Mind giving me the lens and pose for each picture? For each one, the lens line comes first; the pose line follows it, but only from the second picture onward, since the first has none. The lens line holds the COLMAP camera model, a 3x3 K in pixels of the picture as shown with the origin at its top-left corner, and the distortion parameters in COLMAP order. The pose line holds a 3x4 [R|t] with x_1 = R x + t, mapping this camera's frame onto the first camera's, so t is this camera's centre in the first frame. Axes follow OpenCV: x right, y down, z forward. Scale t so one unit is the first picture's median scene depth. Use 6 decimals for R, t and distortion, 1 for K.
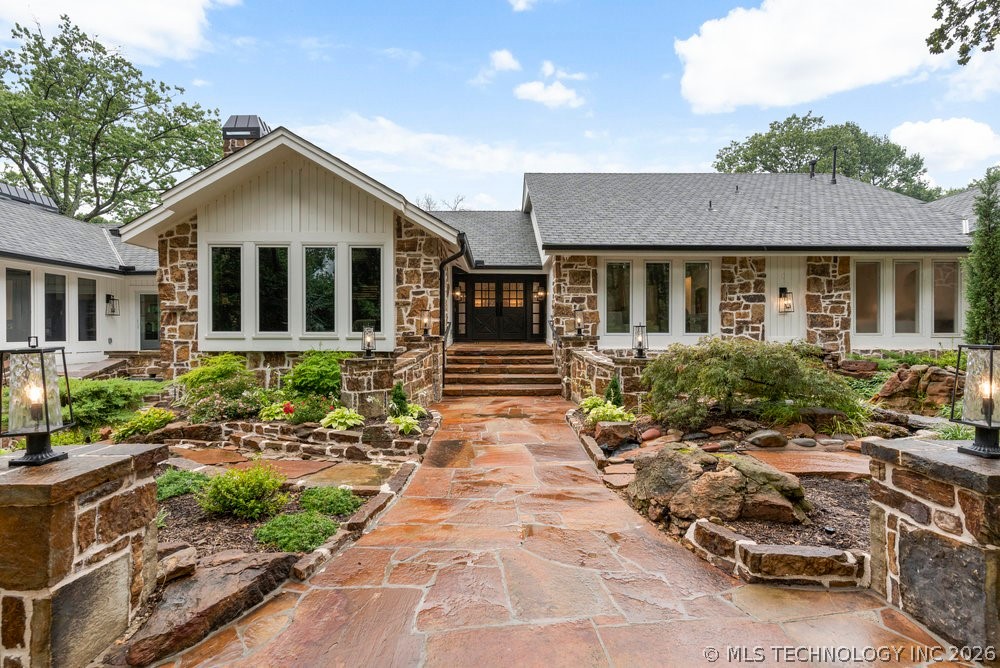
lens RADIAL K [[480.9, 0, 500.0], [0, 480.9, 334.0], [0, 0, 1]] dist [0.002084, 0.000075]
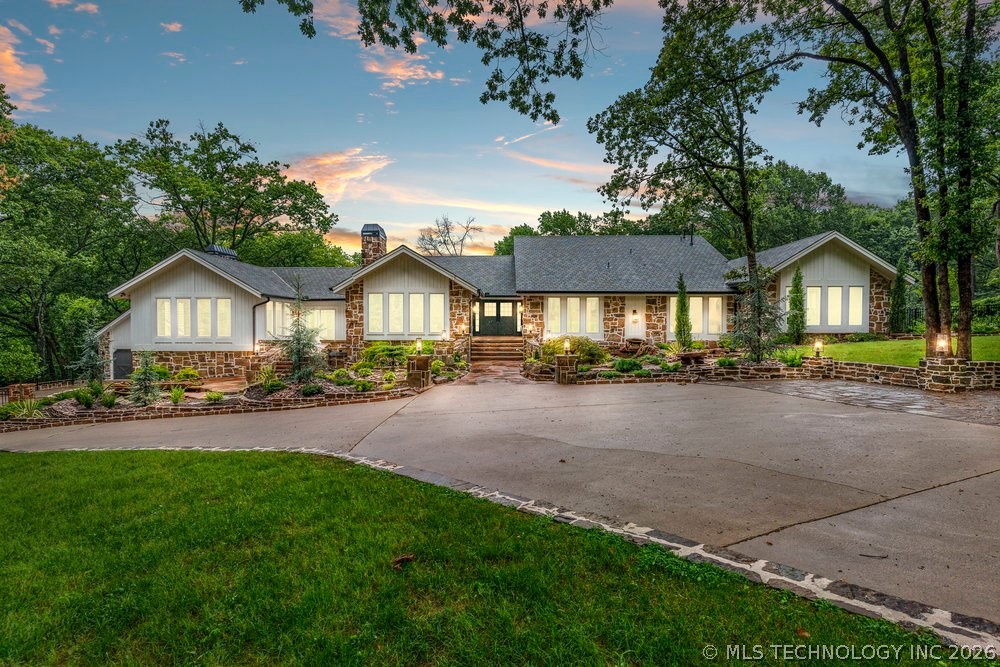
lens RADIAL K [[480.9, 0, 500.0], [0, 480.9, 333.5], [0, 0, 1]] dist [0.002084, 0.000075]
pose [[0.999868, 0.001736, -0.016136, 0.047244], [-0.001478, 0.999871, 0.016009, -0.028629], [0.016161, -0.015983, 0.999742, -1.078813]]
